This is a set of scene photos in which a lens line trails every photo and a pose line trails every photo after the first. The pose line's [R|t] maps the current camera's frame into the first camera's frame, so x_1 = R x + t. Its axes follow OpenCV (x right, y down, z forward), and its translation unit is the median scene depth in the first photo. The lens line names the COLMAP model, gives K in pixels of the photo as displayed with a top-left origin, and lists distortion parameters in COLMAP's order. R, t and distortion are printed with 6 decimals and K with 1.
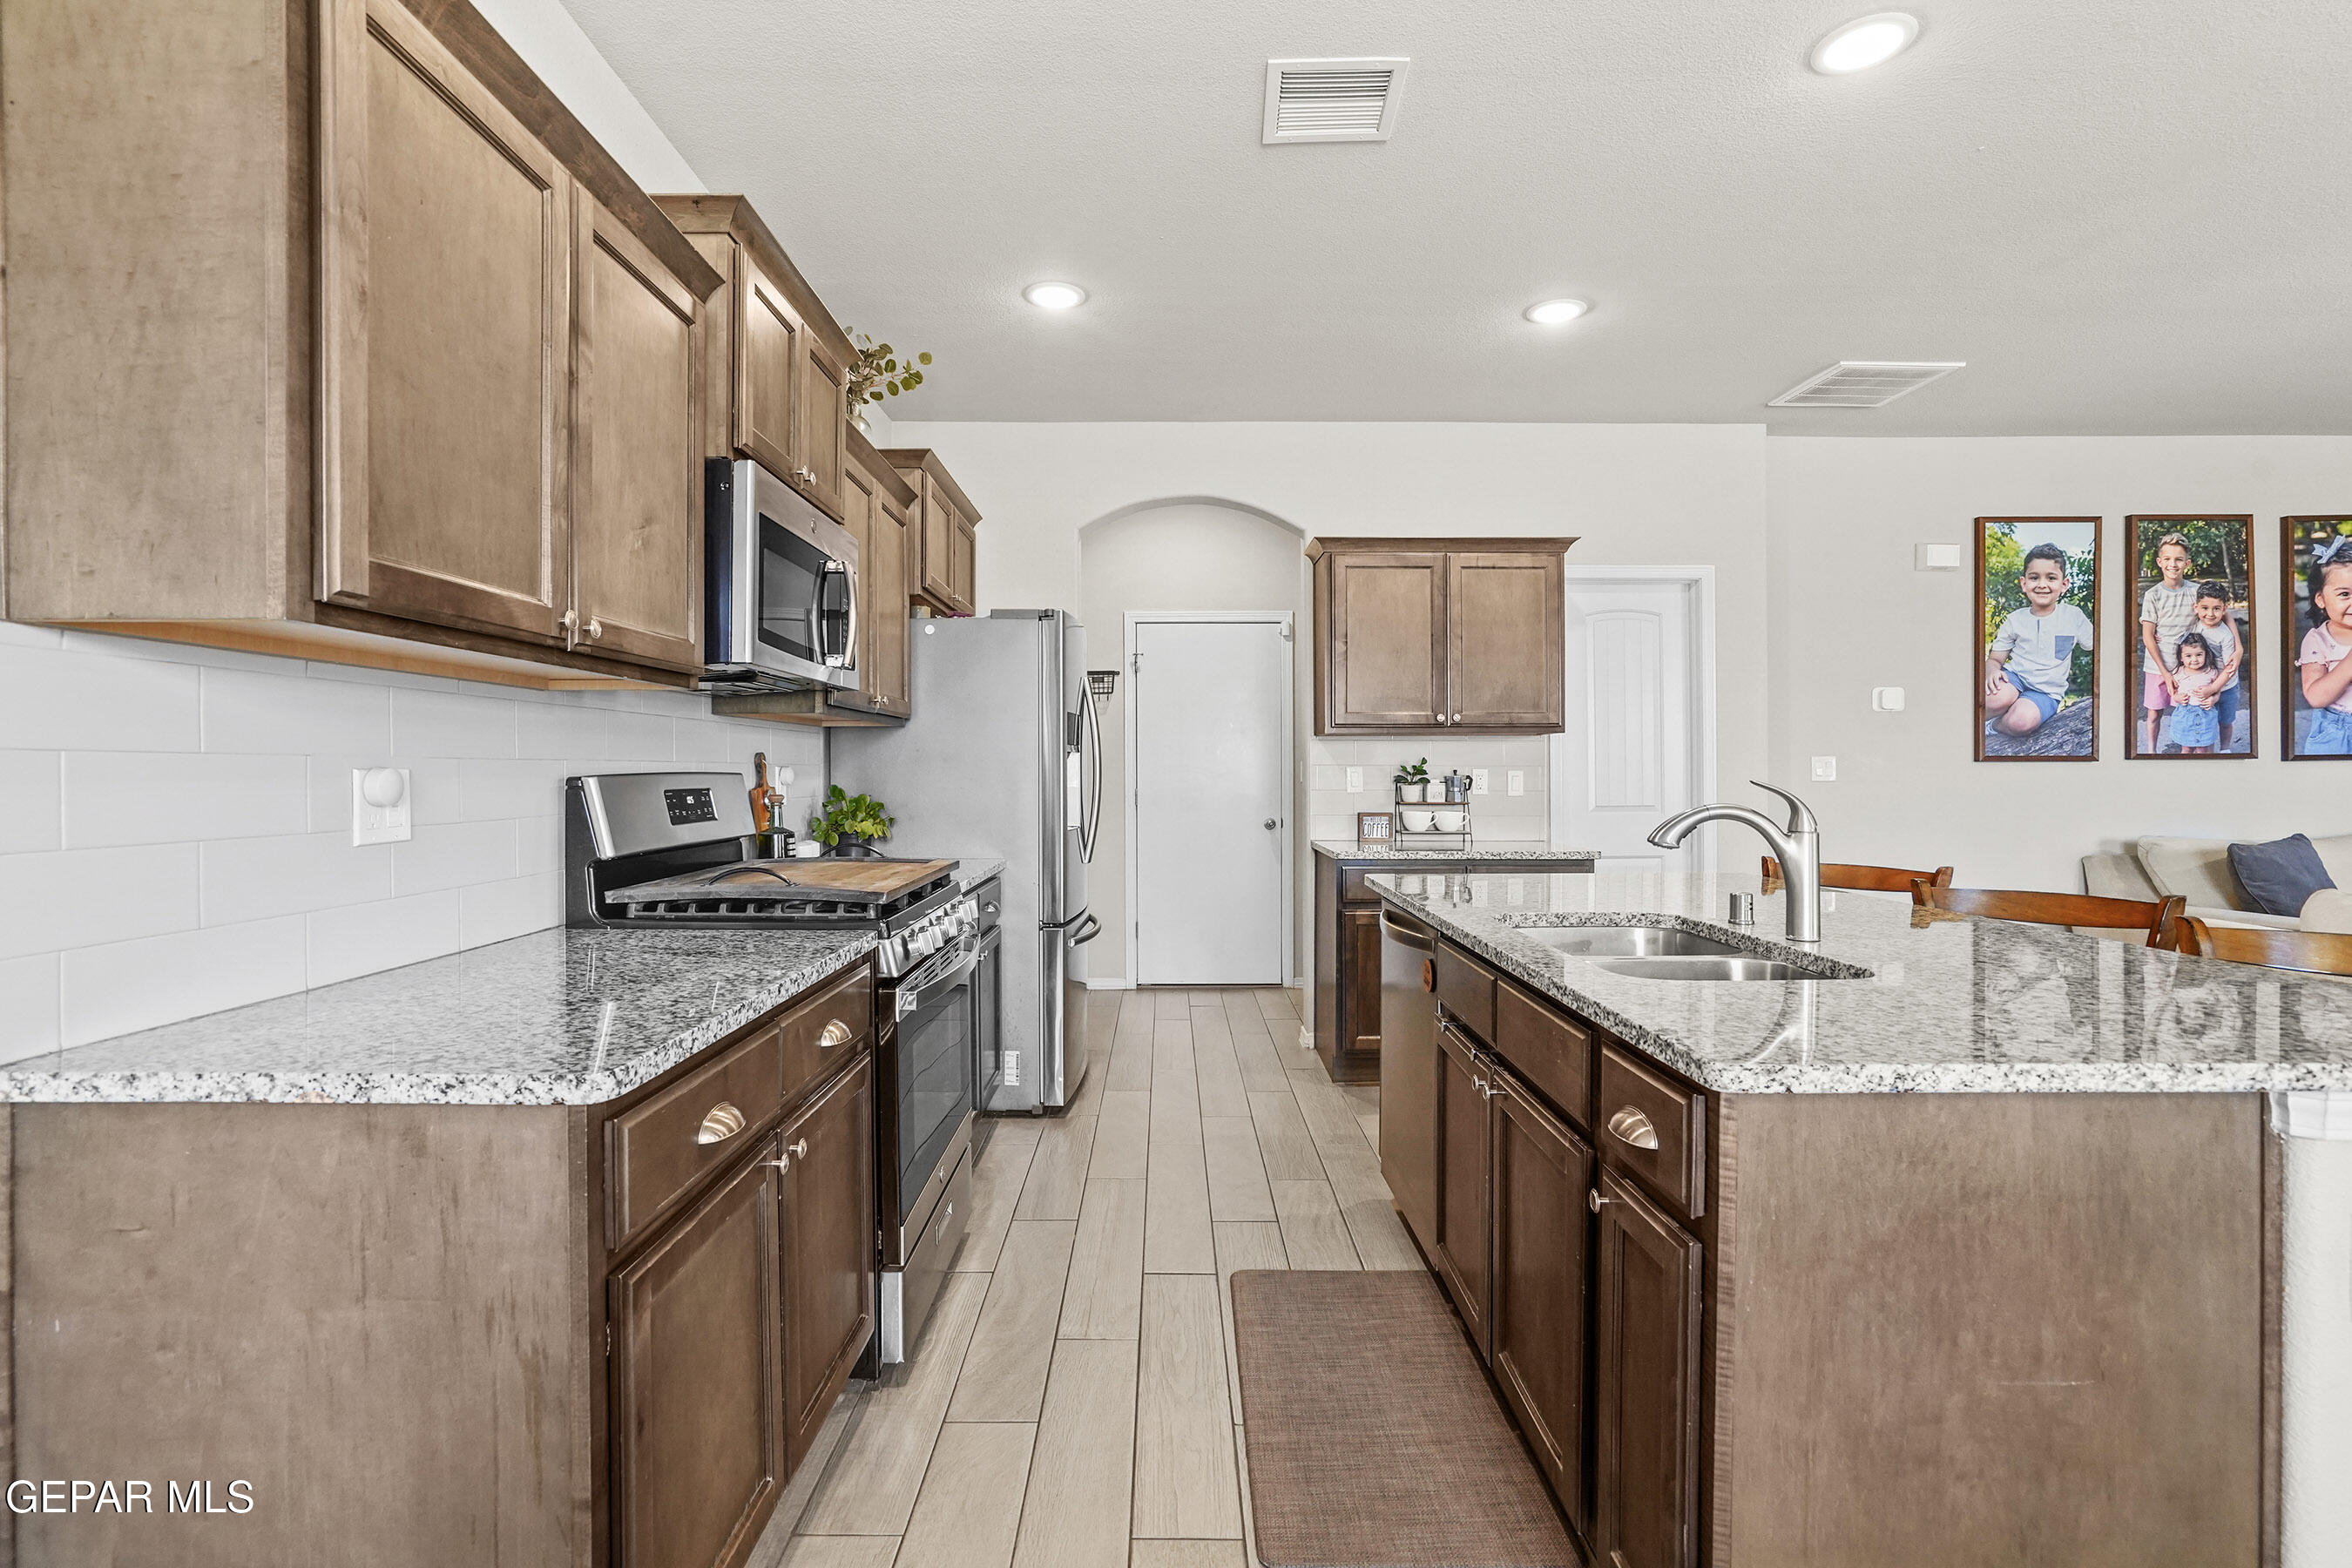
lens RADIAL K [[1082.9, 0, 1173.7], [0, 1082.9, 779.8], [0, 0, 1]] dist [-0.017392, 0.011423]
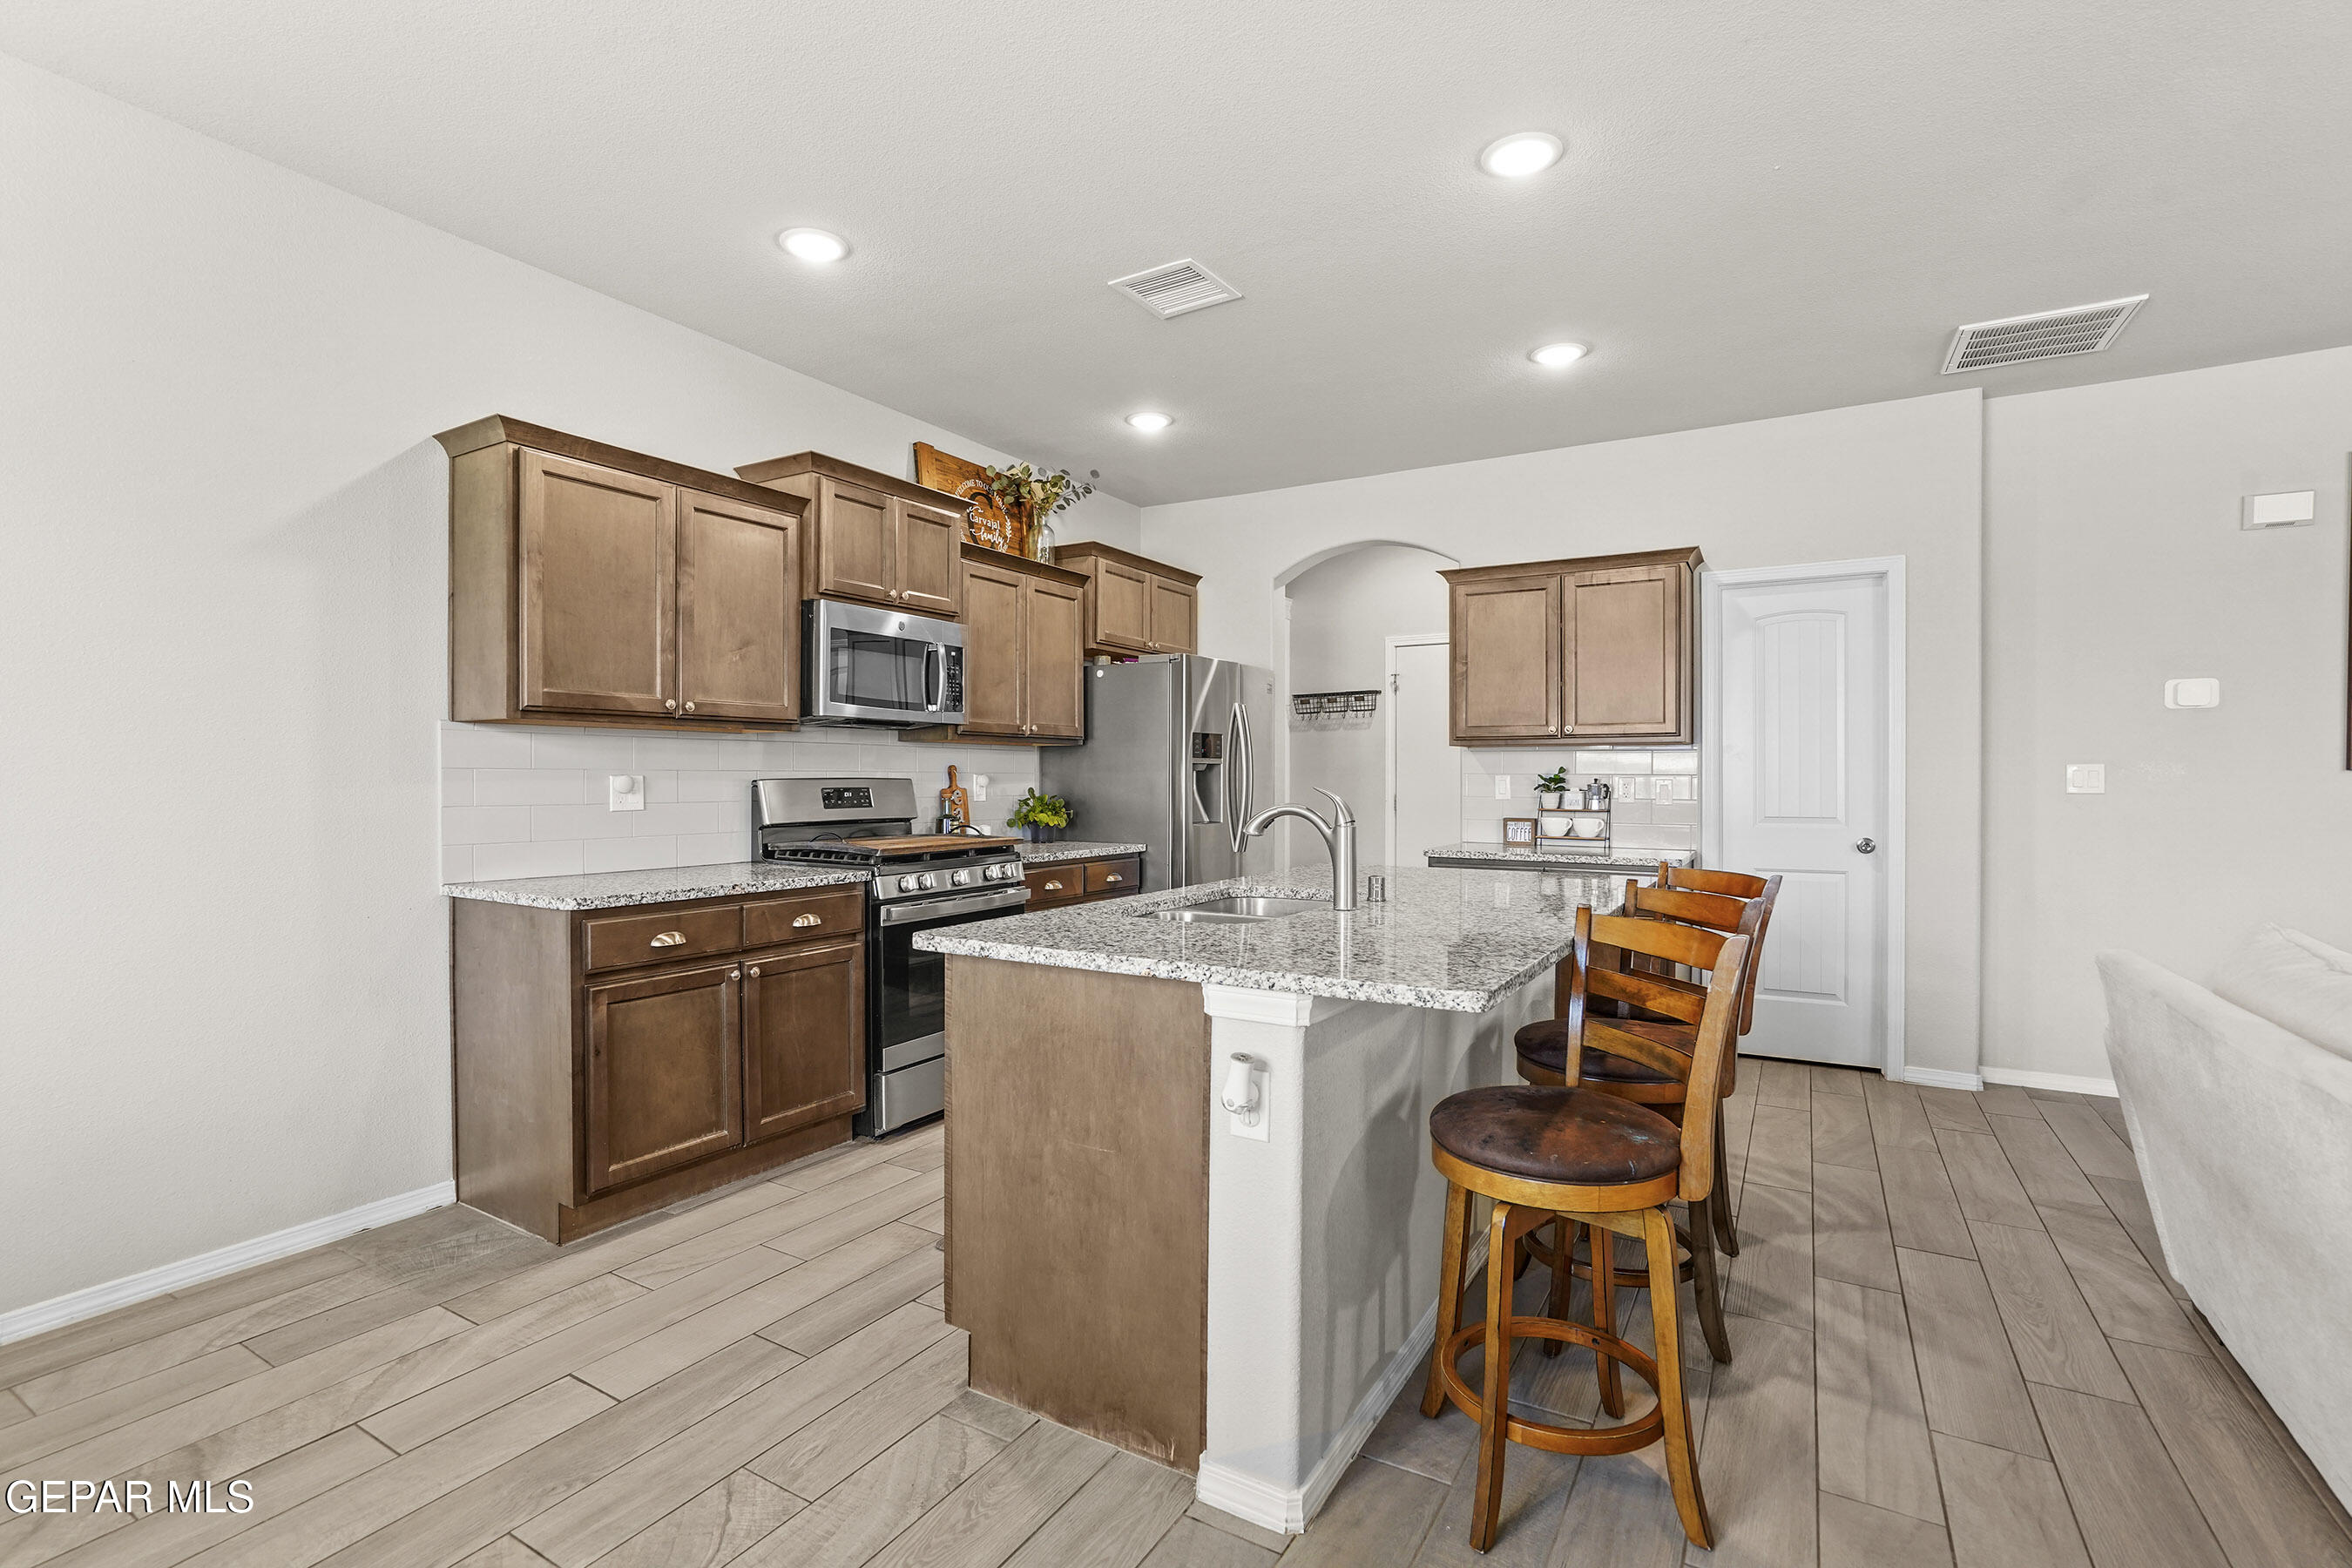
lens RADIAL K [[1082.9, 0, 1178.5], [0, 1082.9, 791.4], [0, 0, 1]] dist [-0.017392, 0.011423]
pose [[0.857755, 0.010548, -0.513951, 0.444770], [-0.008098, 0.999943, 0.007007, -0.000893], [0.513995, -0.001849, 0.857791, -0.091703]]
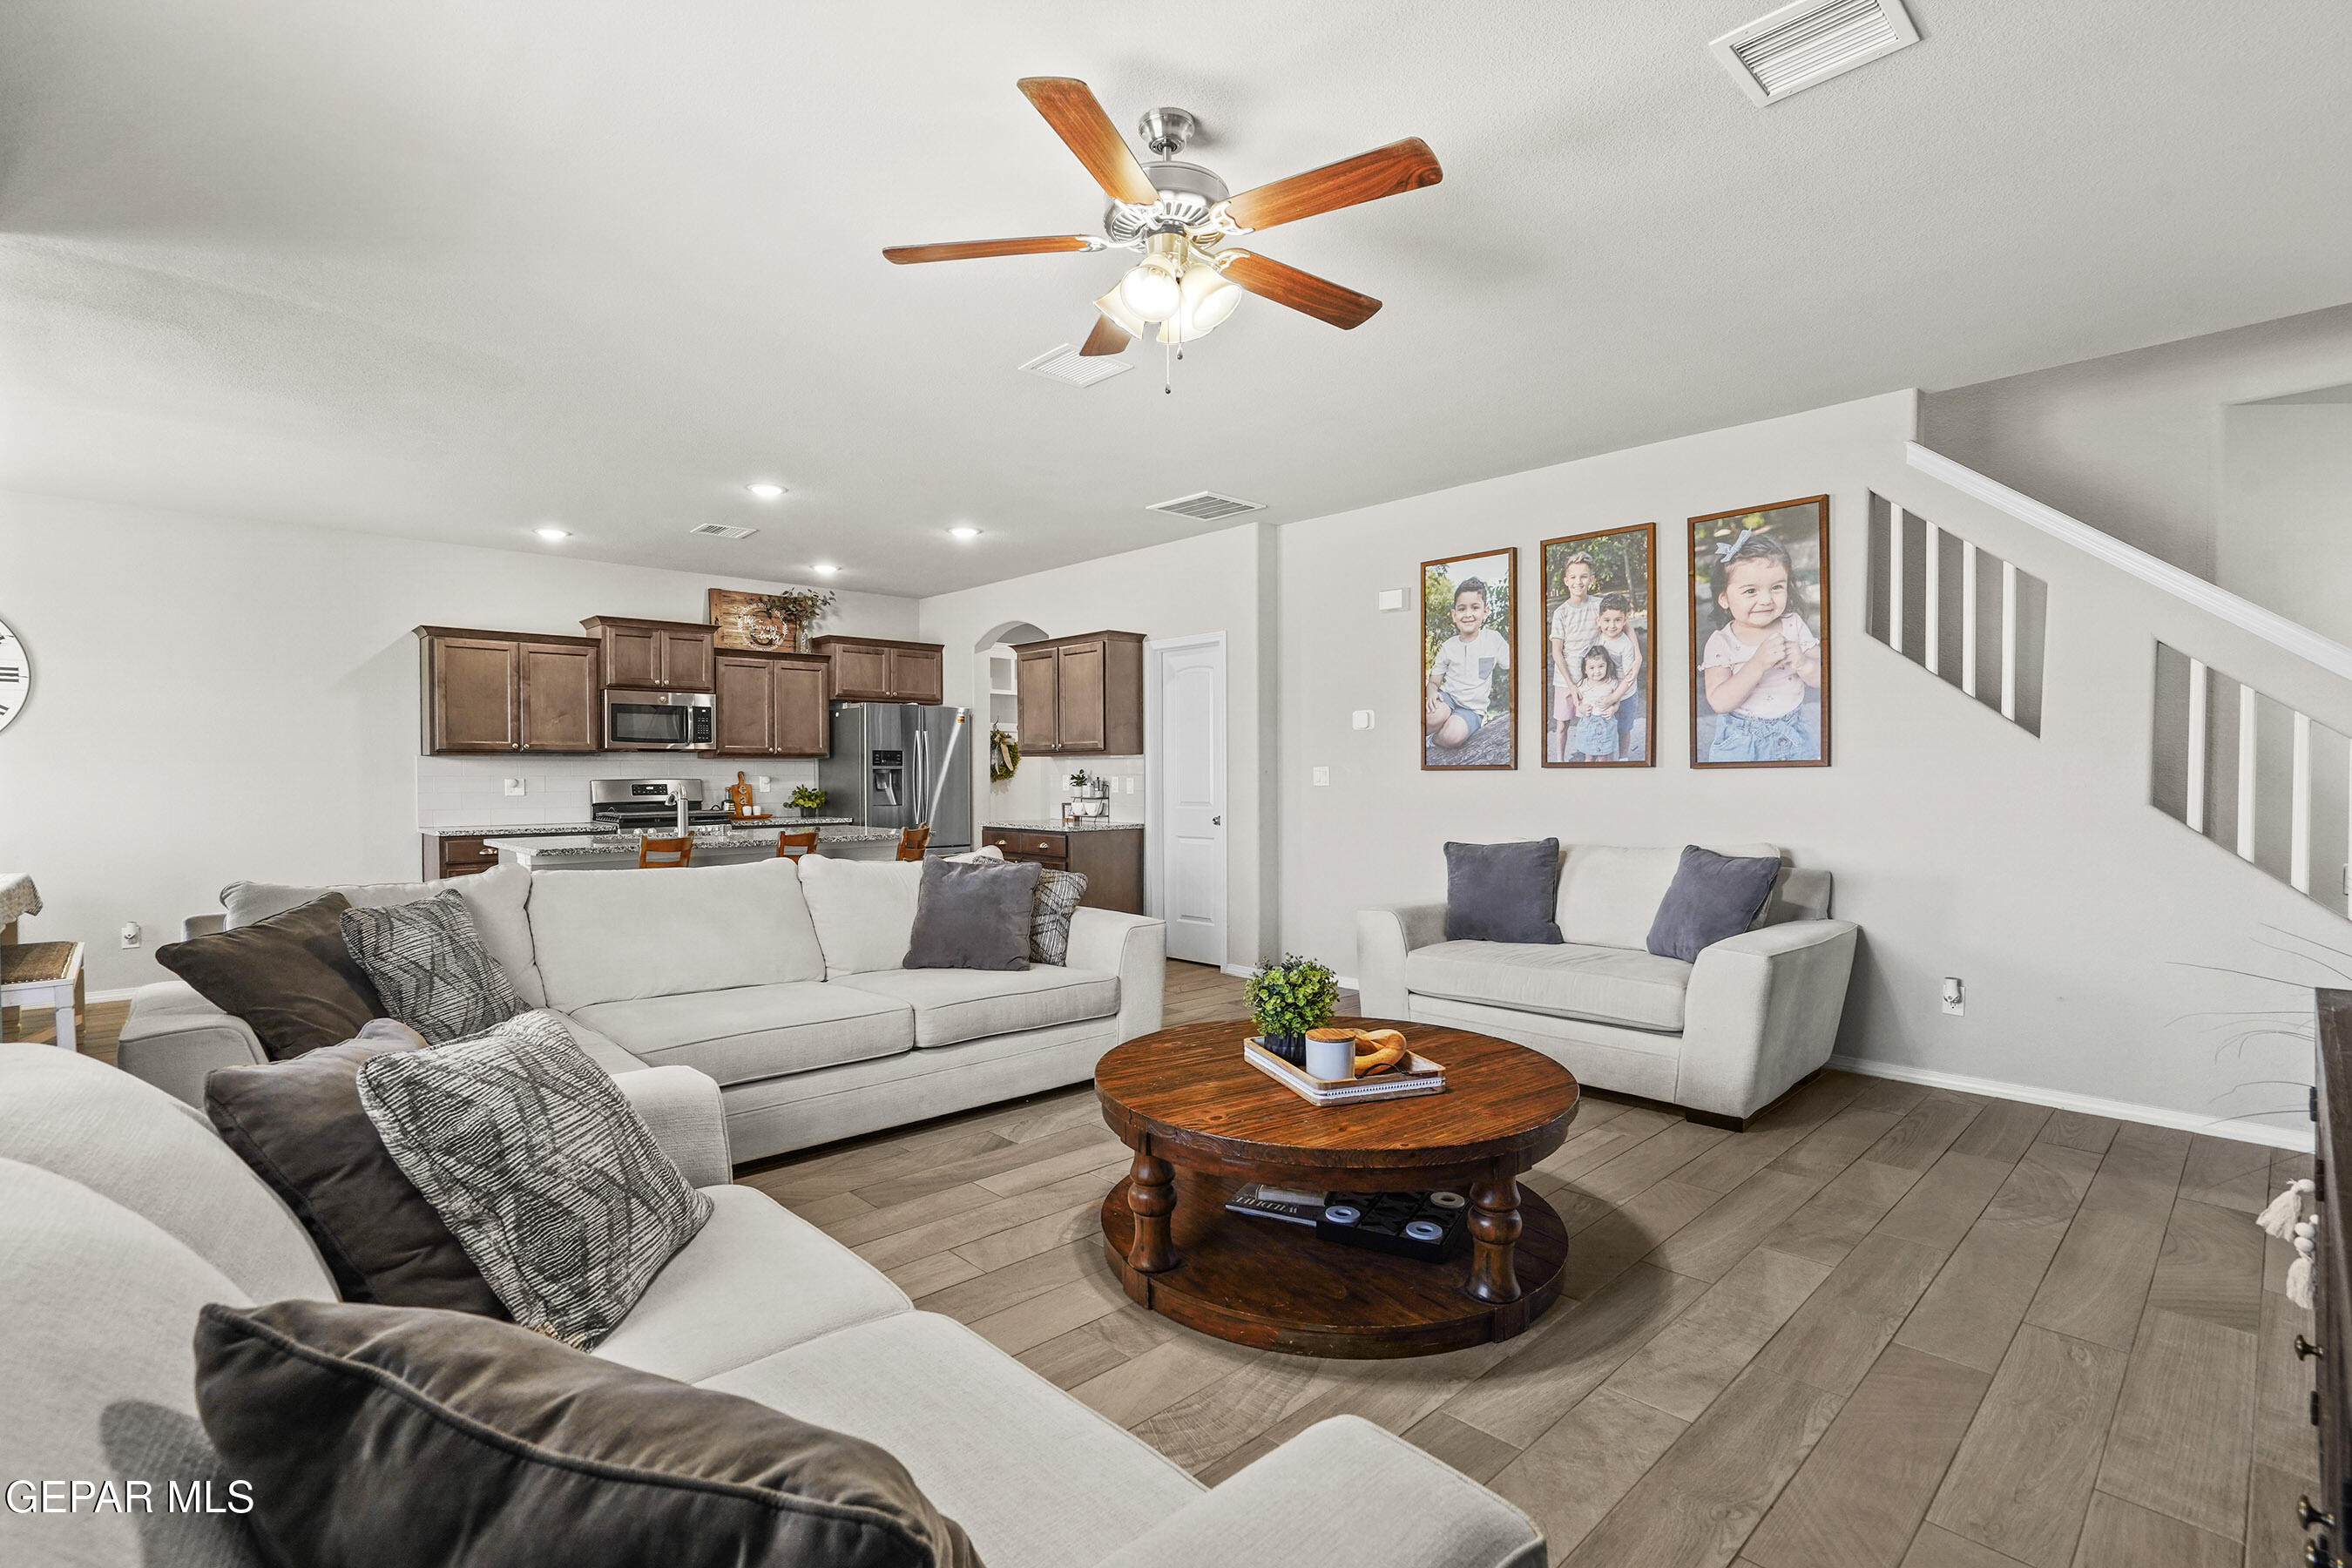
lens RADIAL K [[1082.9, 0, 1158.4], [0, 1082.9, 782.0], [0, 0, 1]] dist [-0.017392, 0.011423]
pose [[0.677025, 0.004880, -0.735944, 1.481493], [-0.003472, 0.999988, 0.003437, -0.007351], [0.735952, 0.000228, 0.677033, -0.016095]]
